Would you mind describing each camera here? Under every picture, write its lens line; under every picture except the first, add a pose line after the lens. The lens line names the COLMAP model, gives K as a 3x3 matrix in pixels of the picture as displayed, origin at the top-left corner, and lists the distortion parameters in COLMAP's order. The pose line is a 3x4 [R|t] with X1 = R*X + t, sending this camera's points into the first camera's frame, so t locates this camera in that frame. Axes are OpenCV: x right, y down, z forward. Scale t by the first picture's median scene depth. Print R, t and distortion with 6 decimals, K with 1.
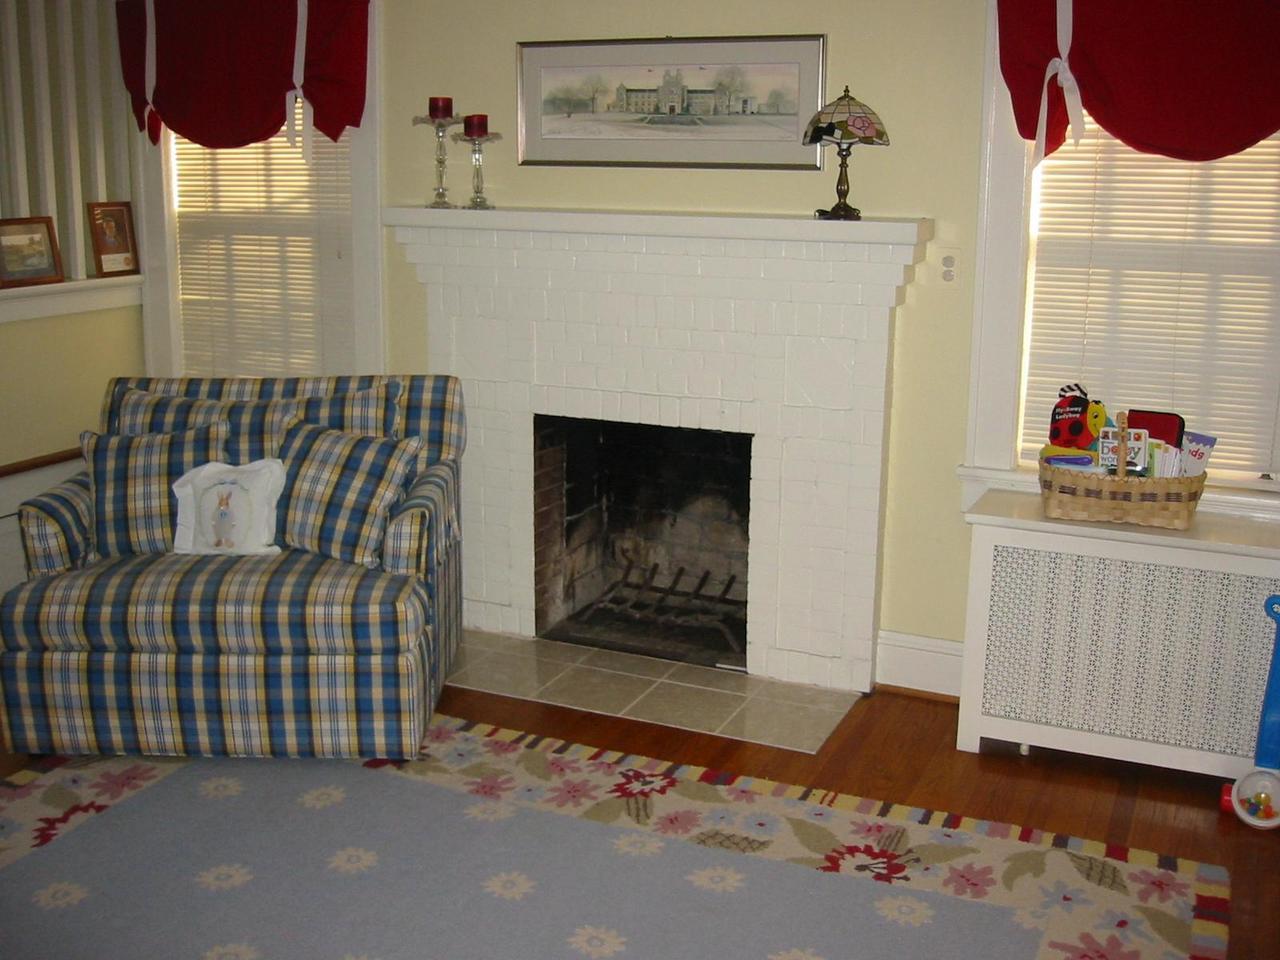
lens RADIAL K [[1407.0, 0, 638.4], [0, 1407.0, 478.3], [0, 0, 1]] dist [-0.071364, 0.000000]
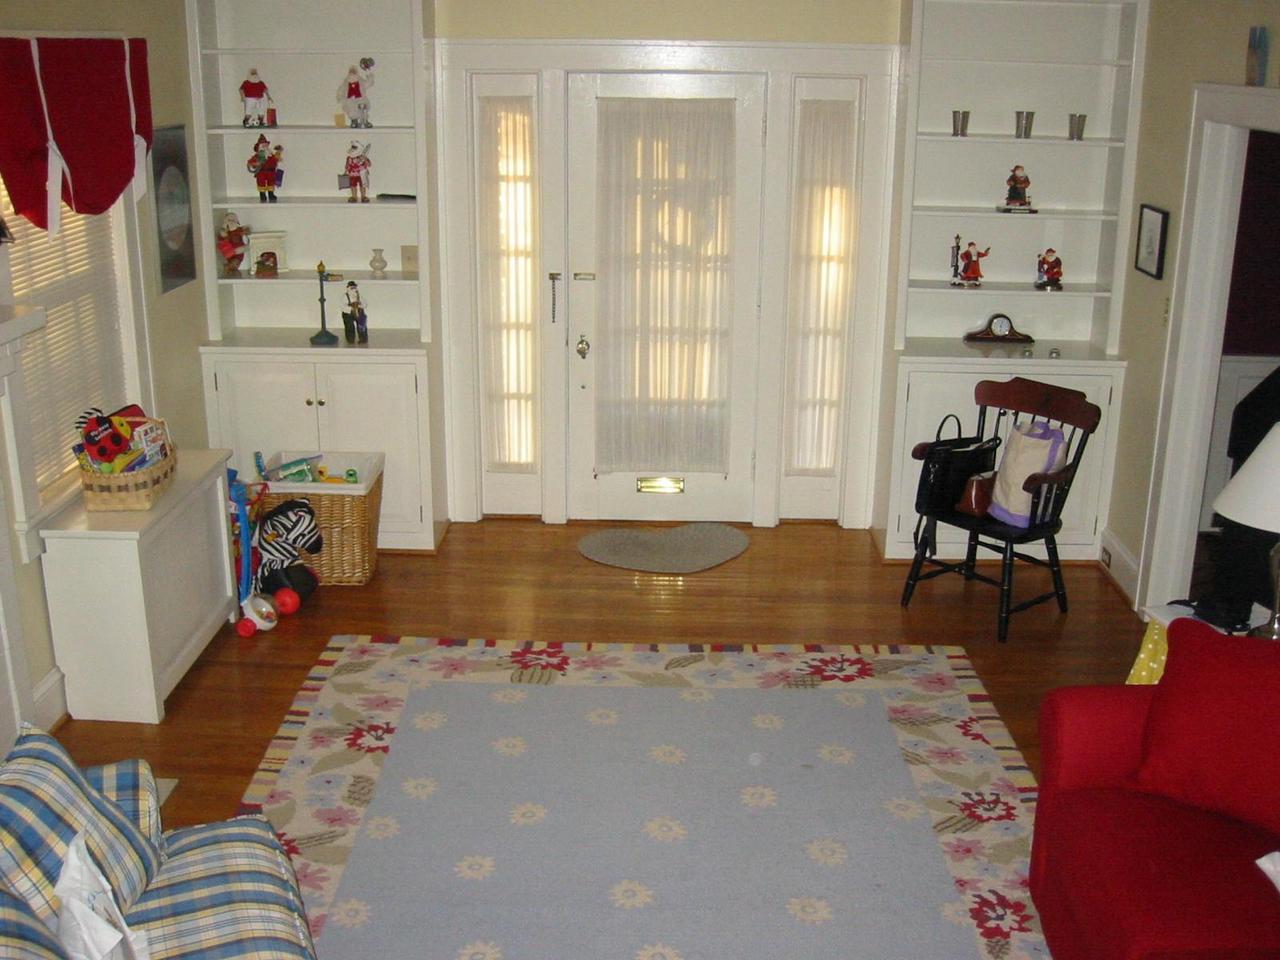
lens RADIAL K [[1407.0, 0, 638.8], [0, 1407.0, 479.7], [0, 0, 1]] dist [-0.071364, 0.000000]
pose [[-0.419864, -0.273942, 0.865257, -1.056239], [0.190727, 0.905439, 0.379214, -0.422807], [-0.887320, 0.324246, -0.327913, 1.114396]]
